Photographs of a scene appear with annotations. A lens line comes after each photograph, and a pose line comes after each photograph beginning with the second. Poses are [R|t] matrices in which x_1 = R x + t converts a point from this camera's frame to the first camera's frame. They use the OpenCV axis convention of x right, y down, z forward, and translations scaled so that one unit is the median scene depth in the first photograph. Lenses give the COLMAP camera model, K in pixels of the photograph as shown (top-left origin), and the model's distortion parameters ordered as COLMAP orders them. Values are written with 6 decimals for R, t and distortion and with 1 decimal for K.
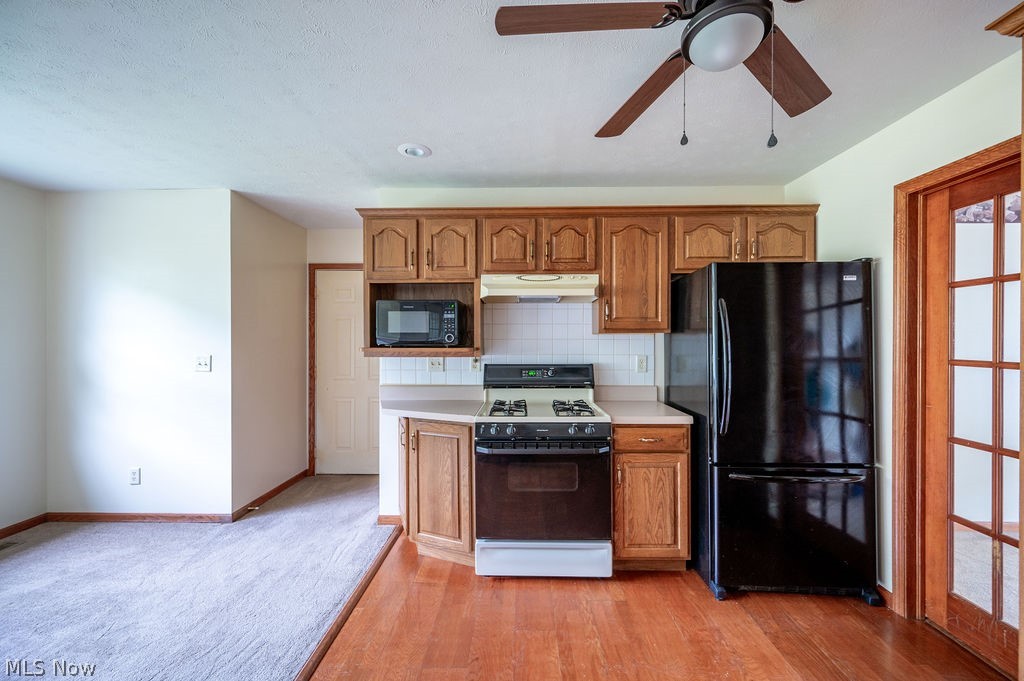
lens RADIAL K [[407.7, 0, 515.6], [0, 407.7, 342.6], [0, 0, 1]] dist [-0.001216, 0.000649]
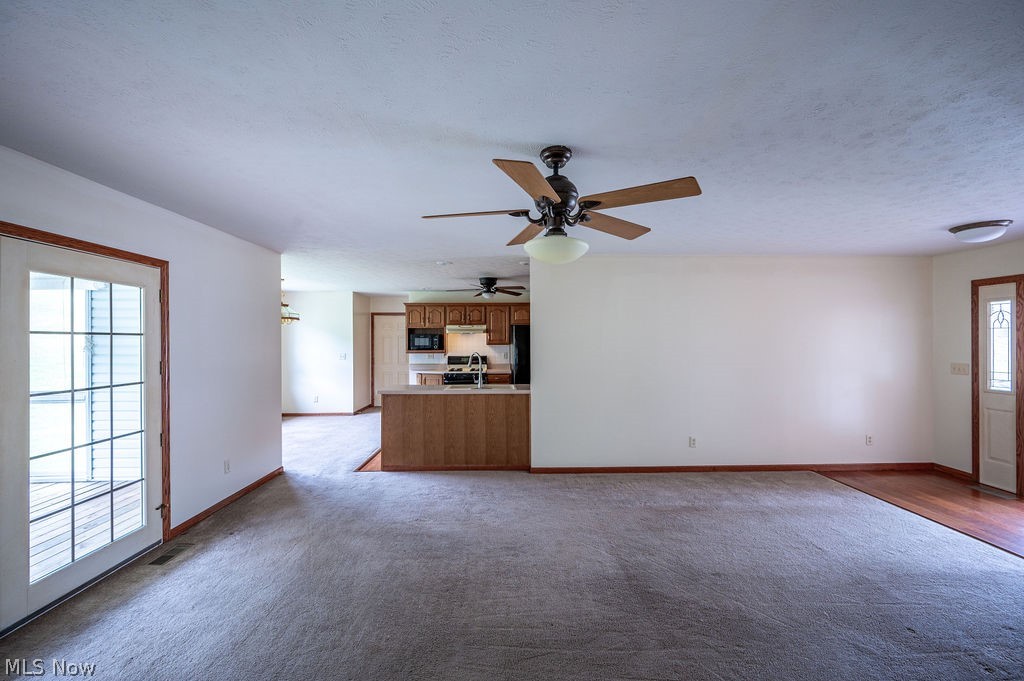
lens RADIAL K [[407.7, 0, 512.5], [0, 407.7, 342.2], [0, 0, 1]] dist [-0.001216, 0.000649]
pose [[0.998772, -0.003138, 0.049435, 0.247761], [0.003196, 0.999994, -0.001091, -0.040812], [-0.049431, 0.001248, 0.998777, -1.967228]]
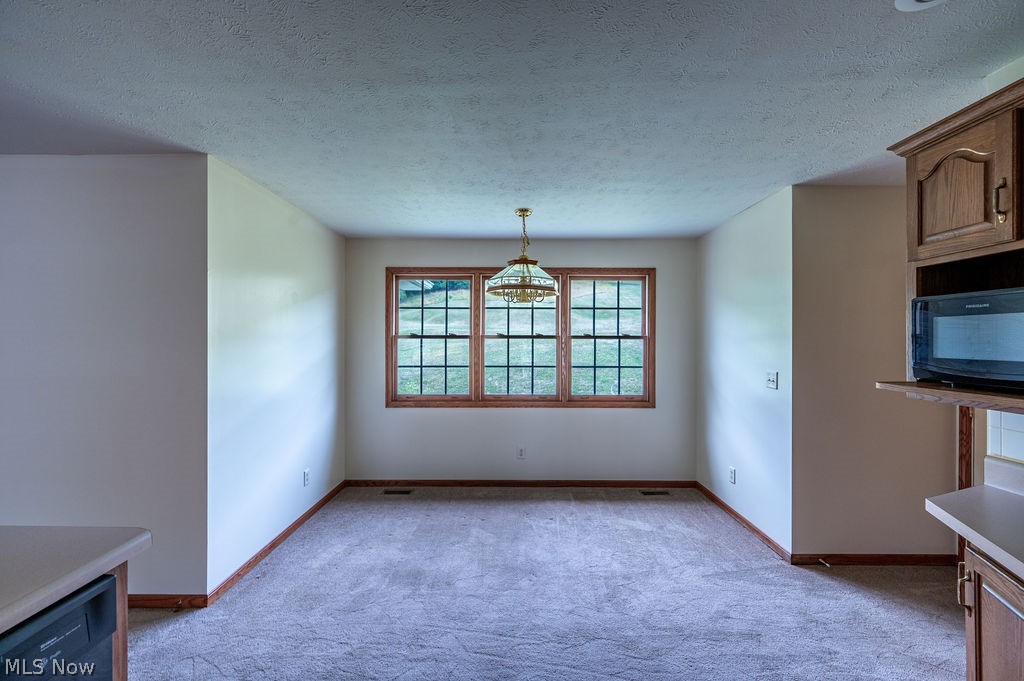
lens RADIAL K [[407.7, 0, 500.1], [0, 407.7, 342.9], [0, 0, 1]] dist [-0.001216, 0.000649]
pose [[0.013563, 0.004715, -0.999897, 0.193578], [-0.006246, 0.999970, 0.004631, -0.039827], [0.999889, 0.006183, 0.013592, 0.406649]]
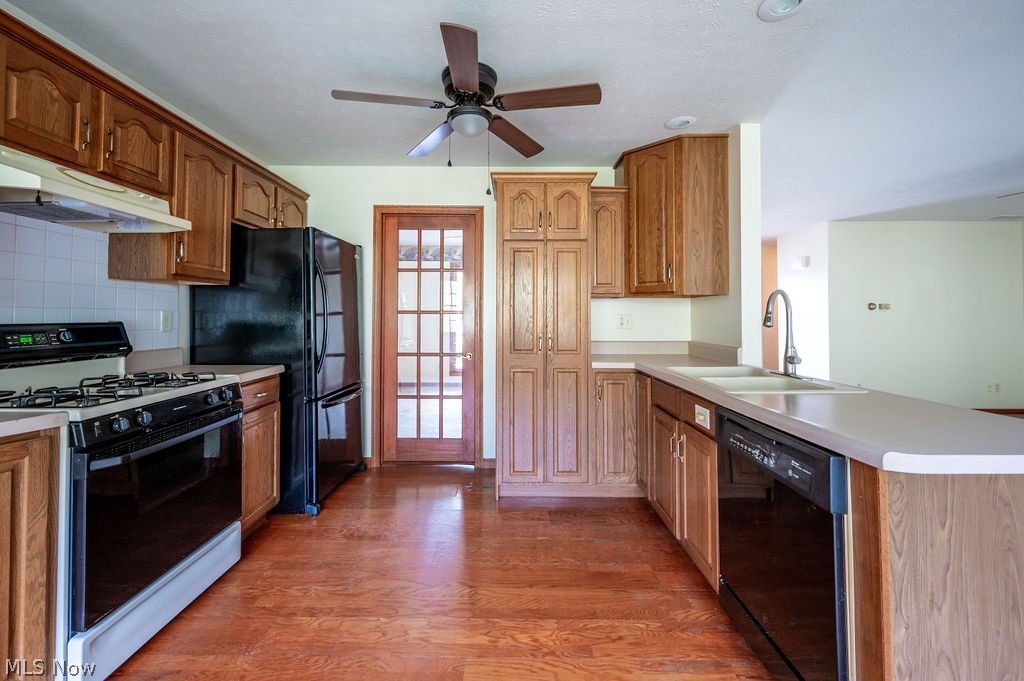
lens RADIAL K [[407.7, 0, 515.8], [0, 407.7, 310.1], [0, 0, 1]] dist [-0.001216, 0.000649]
pose [[-0.006324, 0.012292, 0.999904, -0.561181], [0.003113, 0.999920, -0.012273, 0.046791], [-0.999975, 0.003035, -0.006362, 0.356621]]
